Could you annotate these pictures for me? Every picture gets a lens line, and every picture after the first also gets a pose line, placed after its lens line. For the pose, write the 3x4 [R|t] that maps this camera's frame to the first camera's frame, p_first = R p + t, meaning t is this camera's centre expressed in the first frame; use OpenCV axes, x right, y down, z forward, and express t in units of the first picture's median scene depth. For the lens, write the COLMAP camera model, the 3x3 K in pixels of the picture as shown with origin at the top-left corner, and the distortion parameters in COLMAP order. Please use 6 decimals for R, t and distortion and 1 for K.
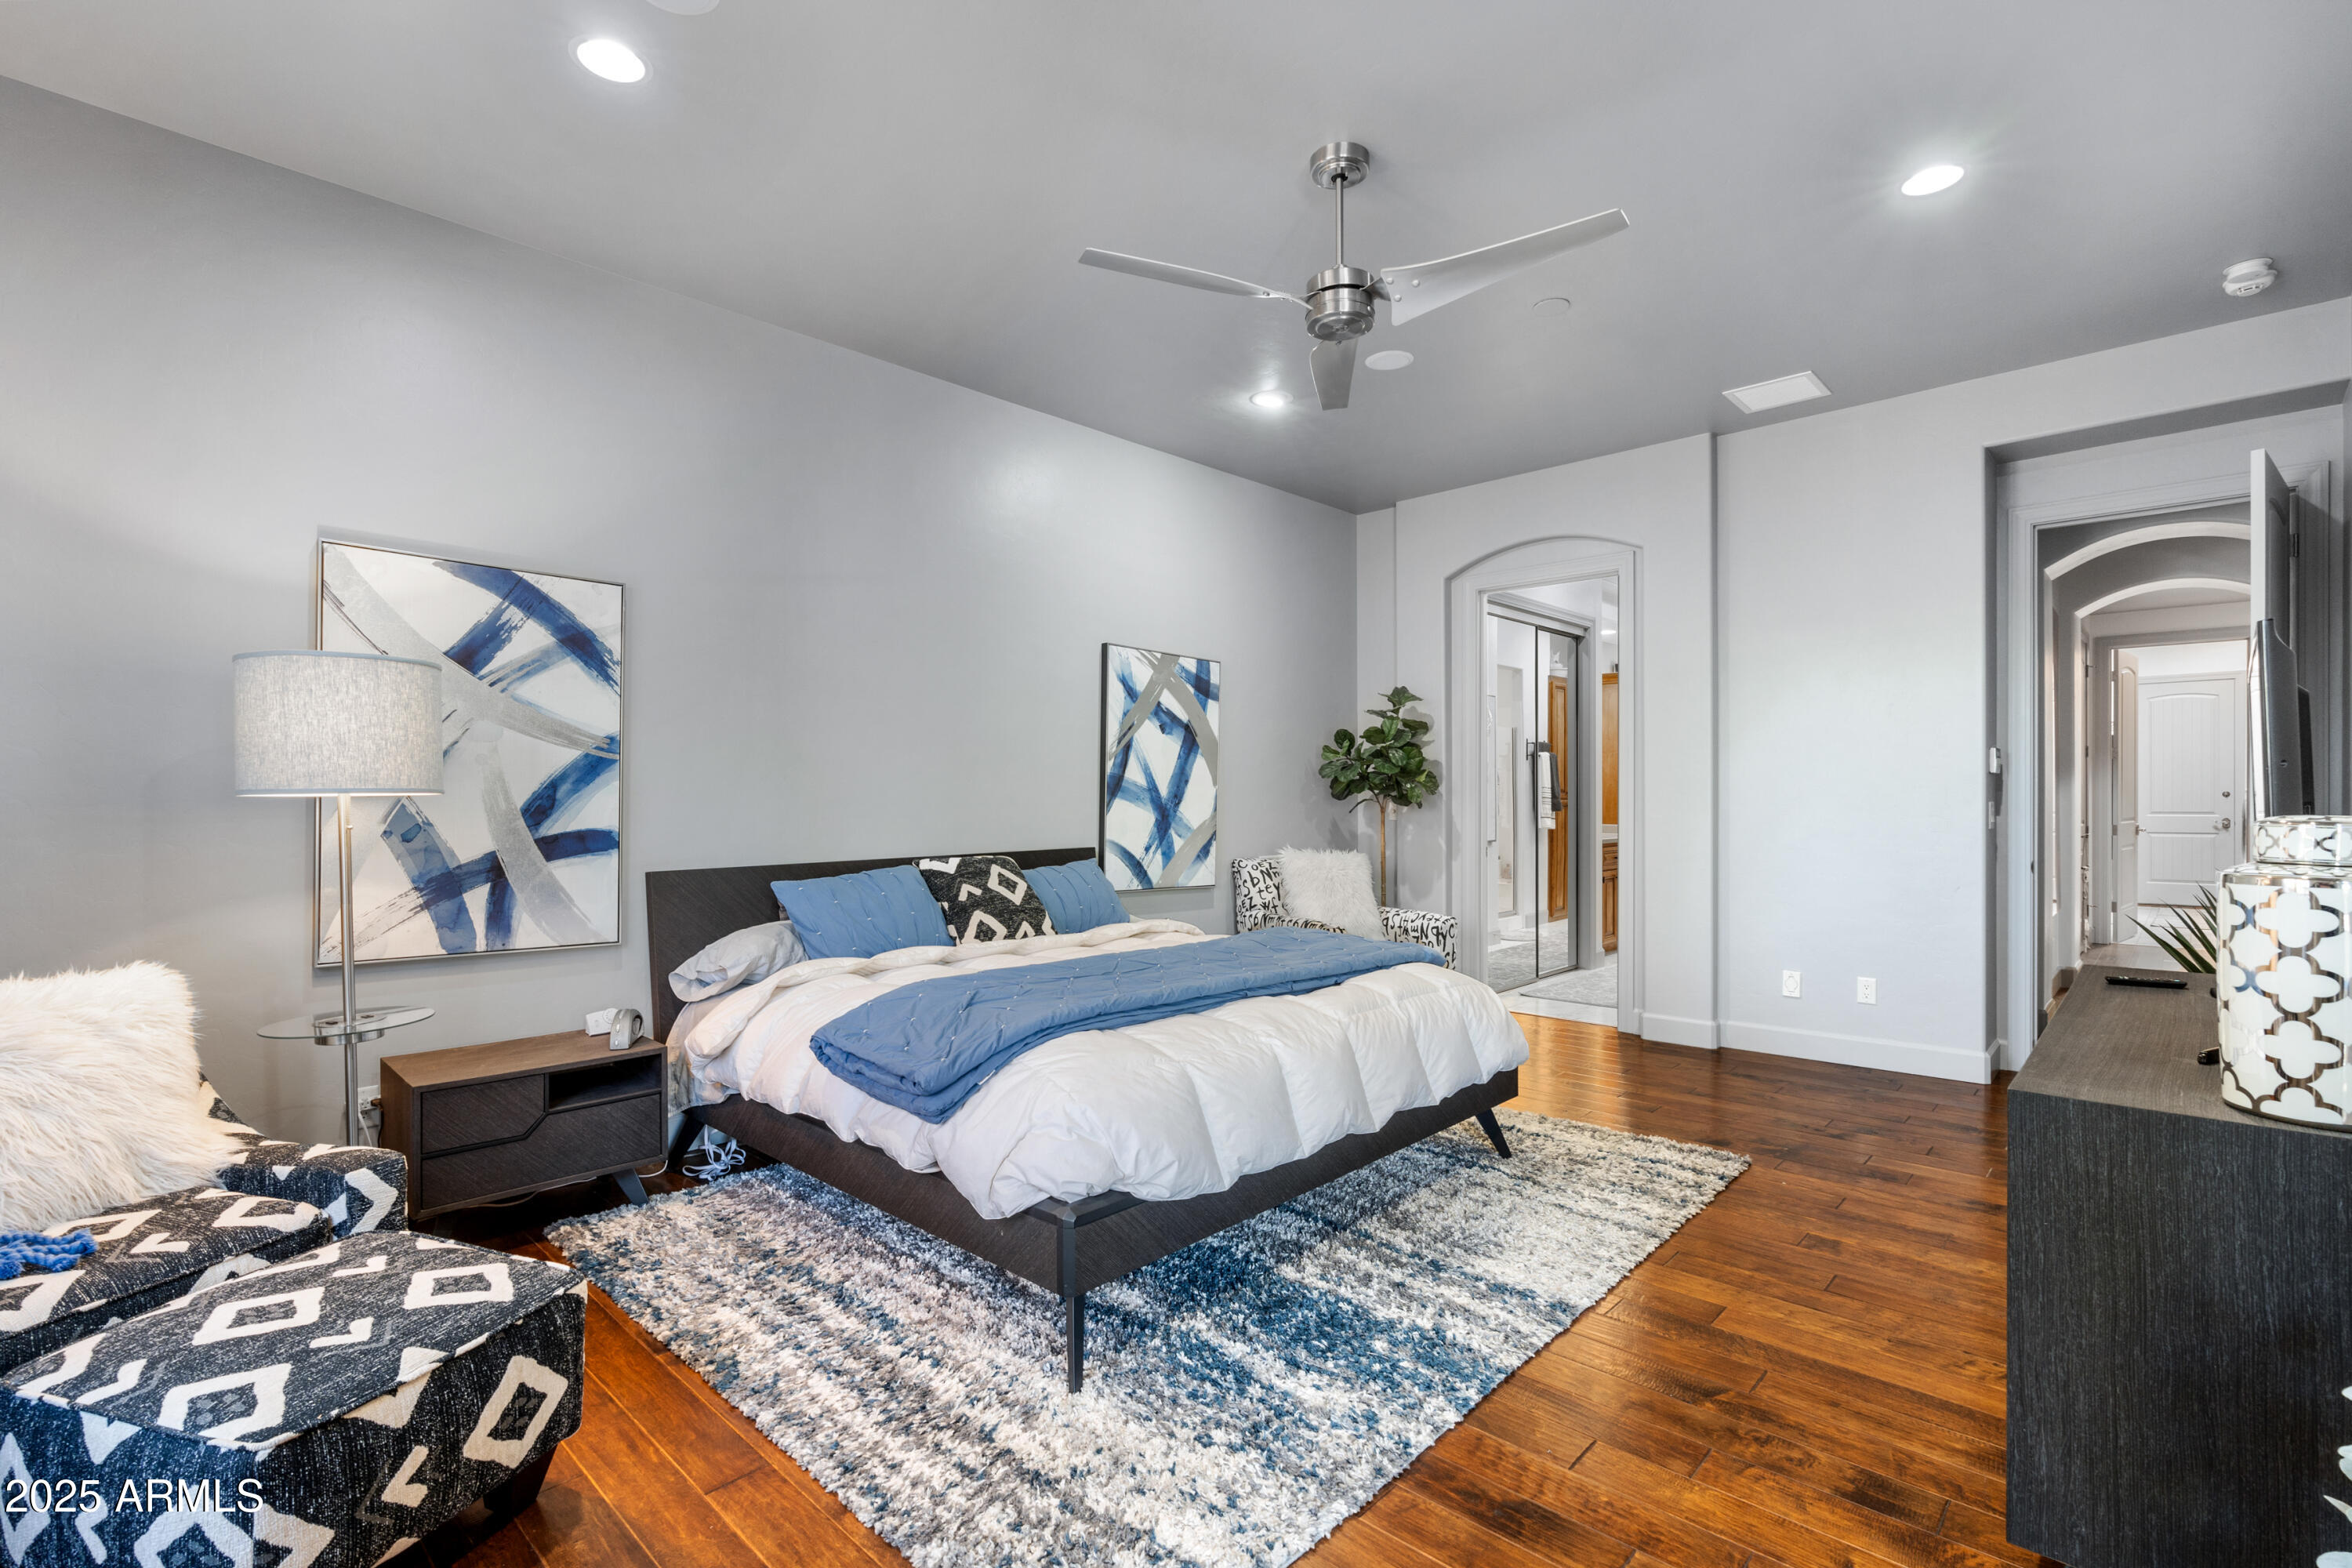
lens RADIAL K [[1050.7, 0, 1172.3], [0, 1050.7, 795.9], [0, 0, 1]] dist [-0.011604, 0.002840]
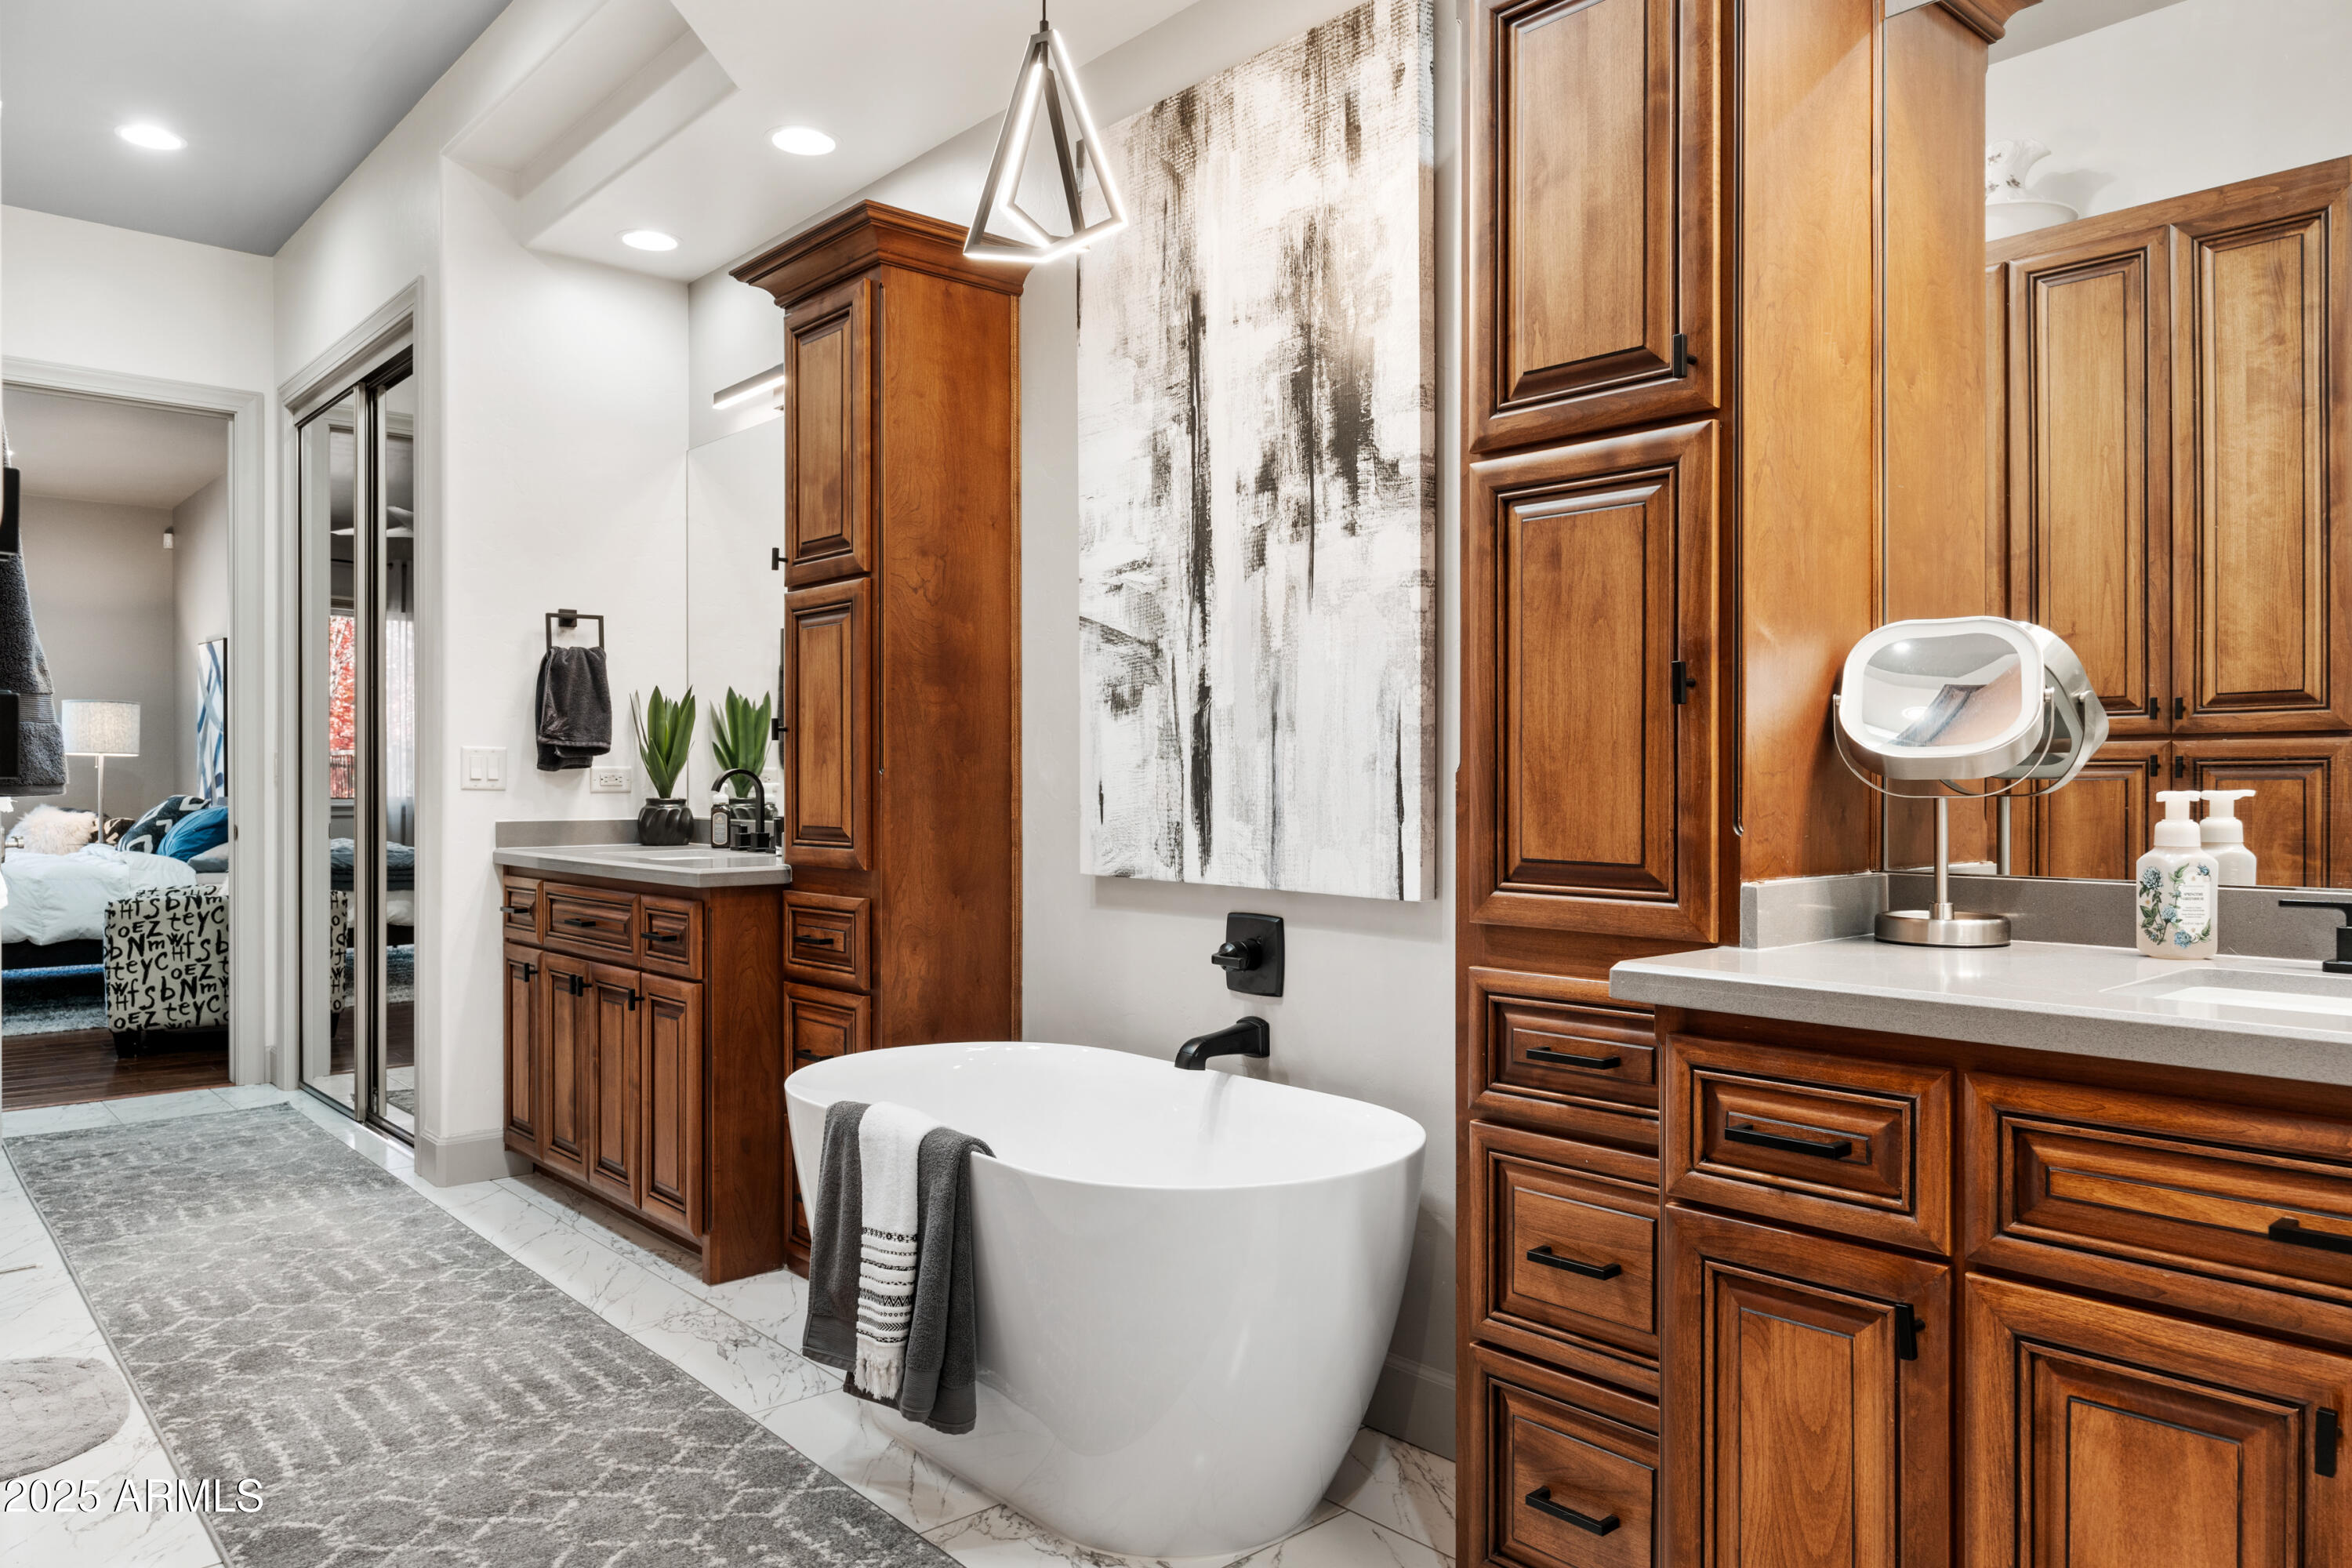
lens RADIAL K [[1530.9, 0, 1169.1], [0, 1530.9, 784.7], [0, 0, 1]] dist [-0.002571, -0.003029]
pose [[-0.057213, 0.006196, -0.998343, 2.086415], [0.000329, 0.999981, 0.006187, 0.037212], [0.998362, 0.000026, -0.057214, 2.874151]]
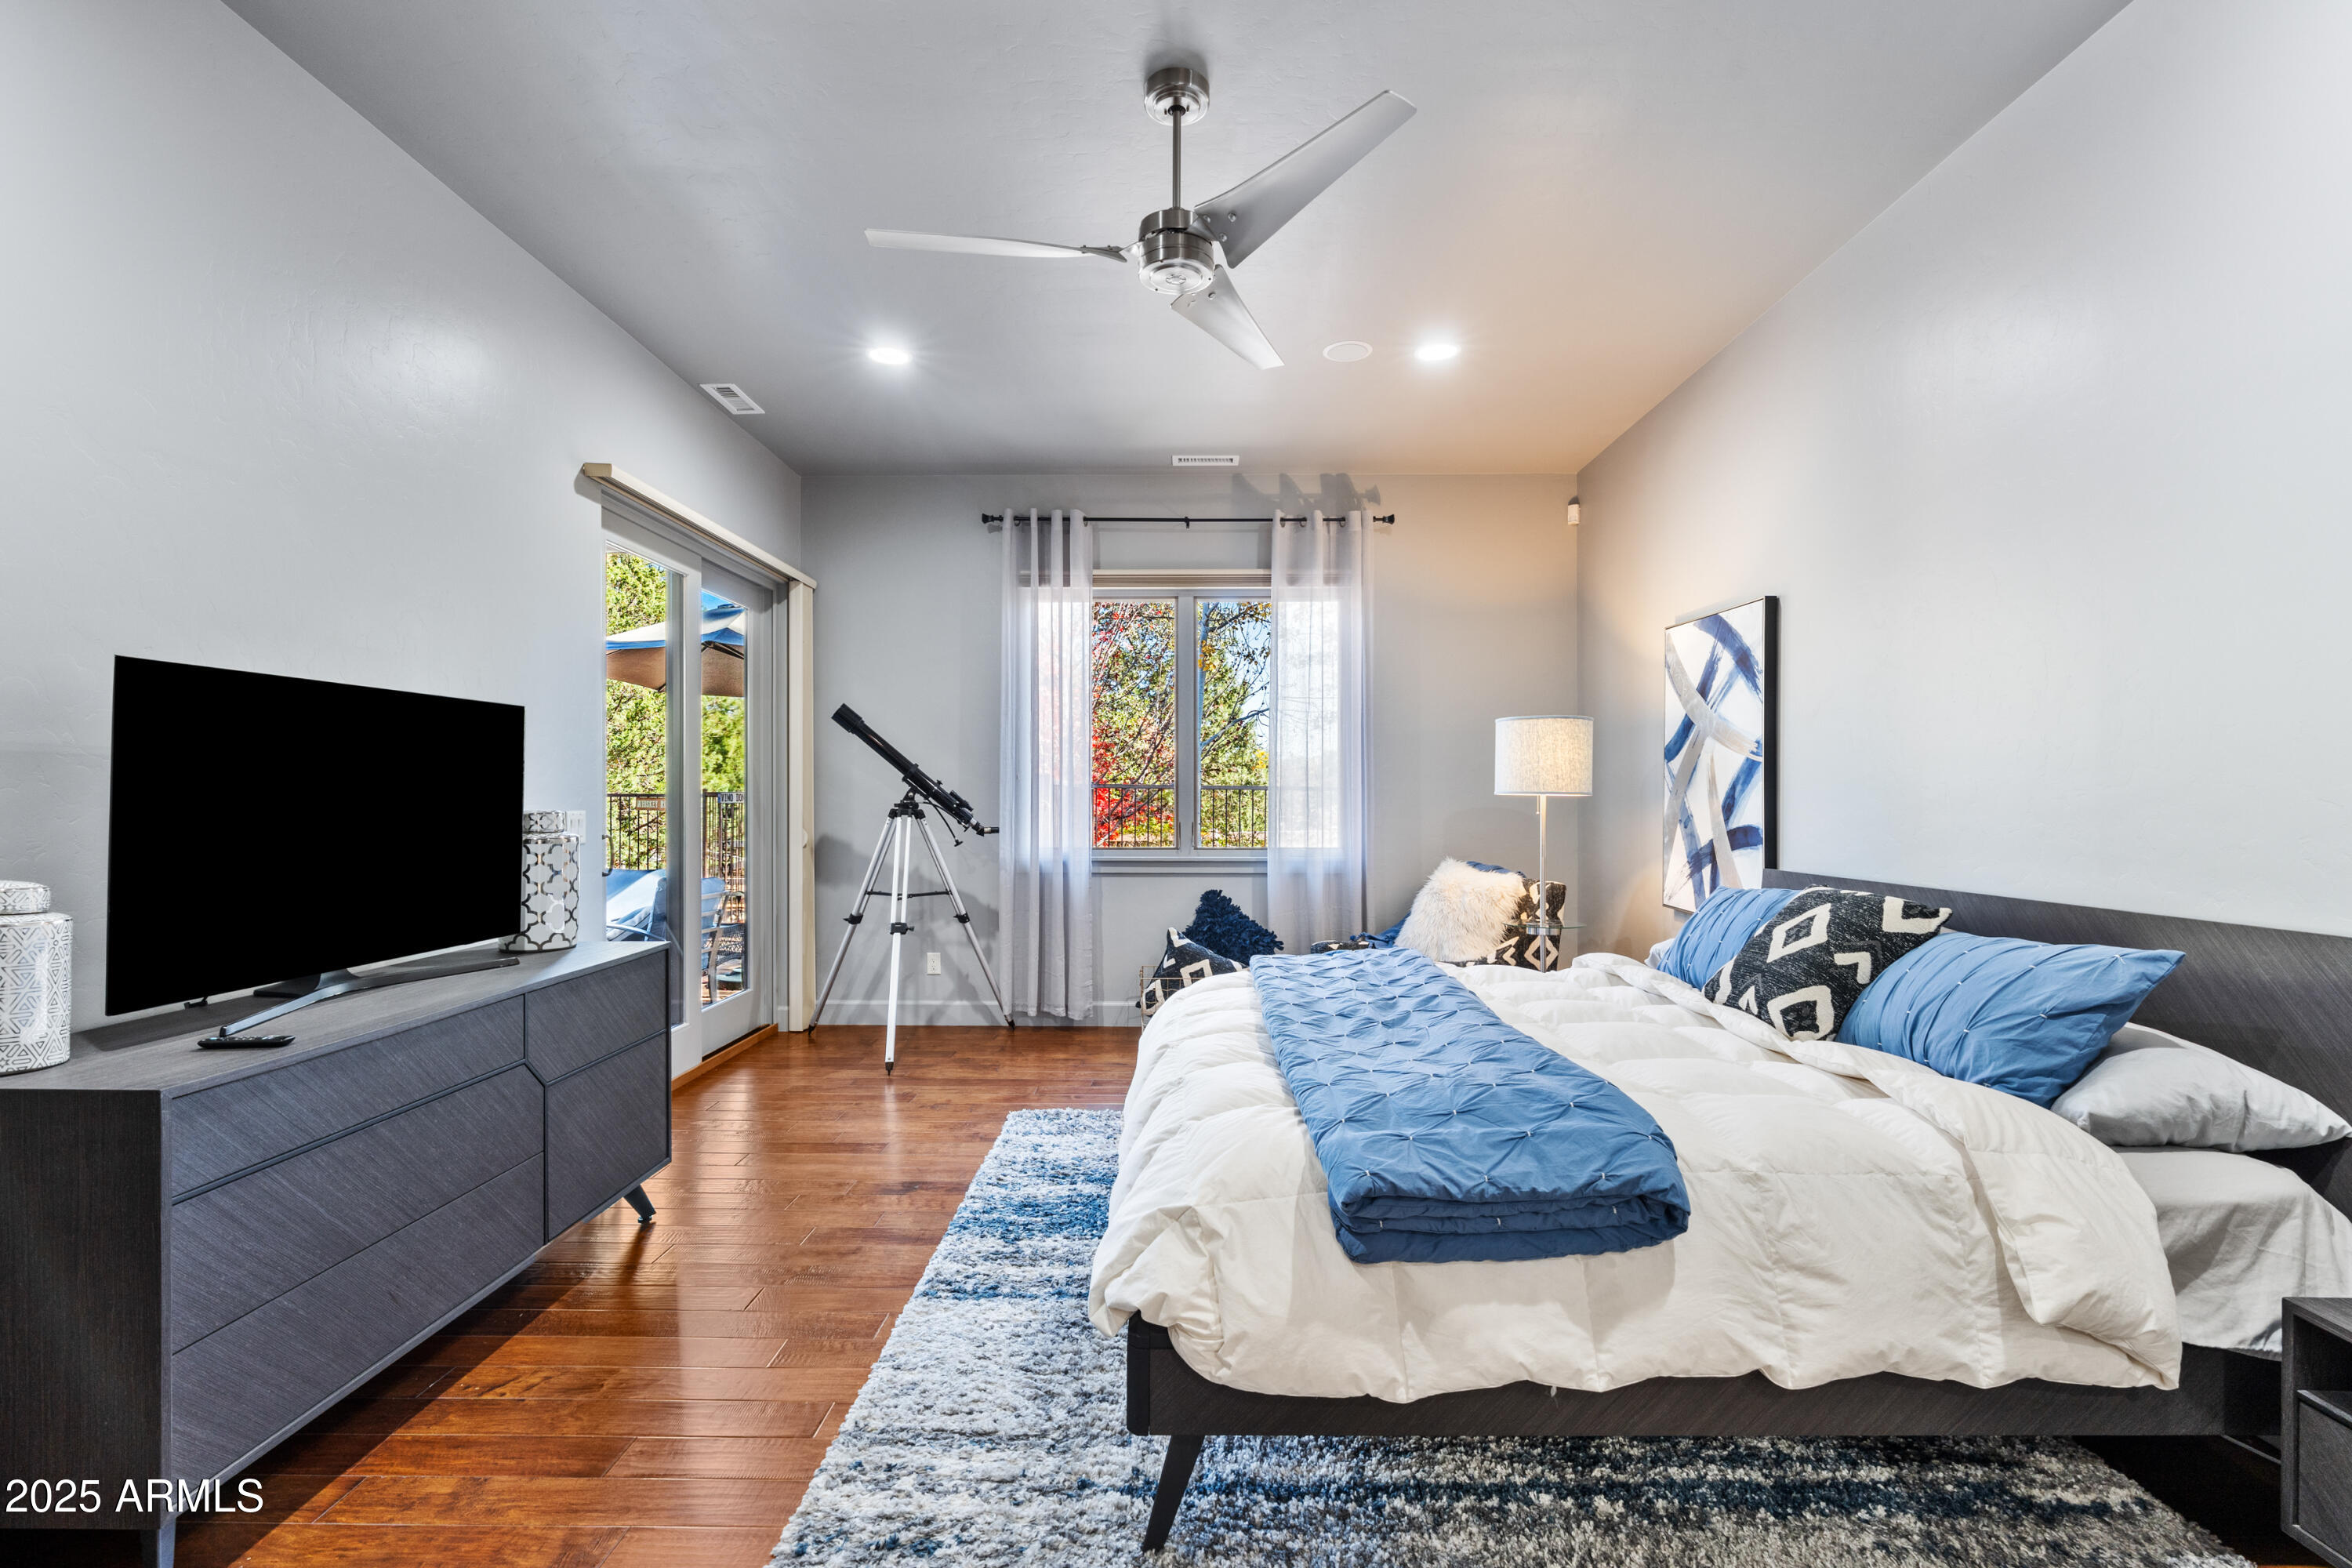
lens RADIAL K [[1050.7, 0, 1188.8], [0, 1050.7, 797.8], [0, 0, 1]] dist [-0.011604, 0.002840]
pose [[-0.717984, 0.007306, -0.696021, 0.659000], [0.006189, 0.999972, 0.004113, -0.005892], [0.696032, -0.001355, -0.718009, 1.402852]]
